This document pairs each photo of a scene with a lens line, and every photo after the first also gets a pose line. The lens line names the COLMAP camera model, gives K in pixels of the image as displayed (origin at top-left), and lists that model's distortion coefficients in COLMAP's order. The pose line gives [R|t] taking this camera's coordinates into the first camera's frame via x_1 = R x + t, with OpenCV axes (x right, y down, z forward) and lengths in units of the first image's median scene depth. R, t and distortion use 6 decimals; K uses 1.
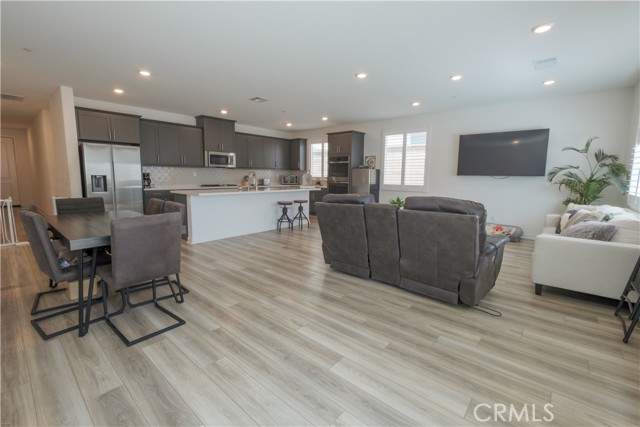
lens RADIAL K [[281.3, 0, 316.8], [0, 281.3, 212.7], [0, 0, 1]] dist [-0.004294, 0.000865]
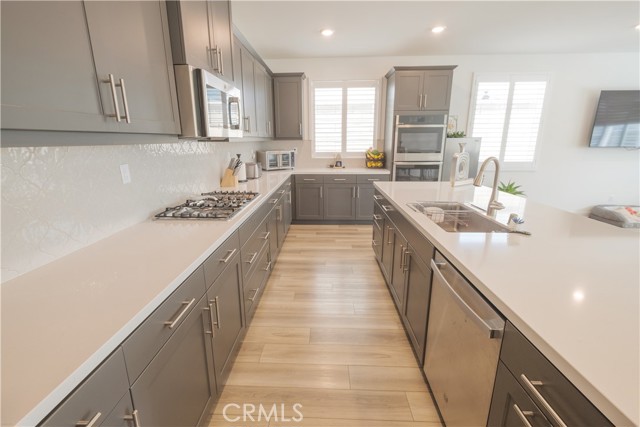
lens RADIAL K [[281.3, 0, 315.3], [0, 281.3, 208.0], [0, 0, 1]] dist [-0.004294, 0.000865]
pose [[0.780071, -0.163648, 0.603911, -0.452828], [0.095939, 0.985061, 0.143008, -0.126048], [-0.618292, -0.053618, 0.784117, 0.727451]]
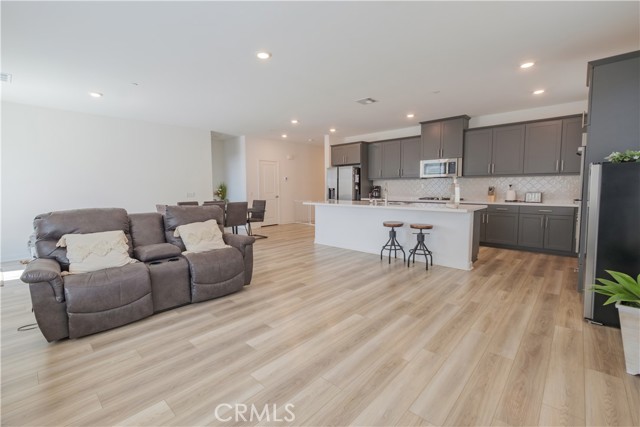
lens RADIAL K [[281.3, 0, 312.3], [0, 281.3, 208.0], [0, 0, 1]] dist [-0.004294, 0.000865]
pose [[-0.044757, 0.064839, -0.996892, 0.520155], [-0.124038, 0.989809, 0.069947, -0.083464], [0.991268, 0.126783, -0.036259, 0.674526]]
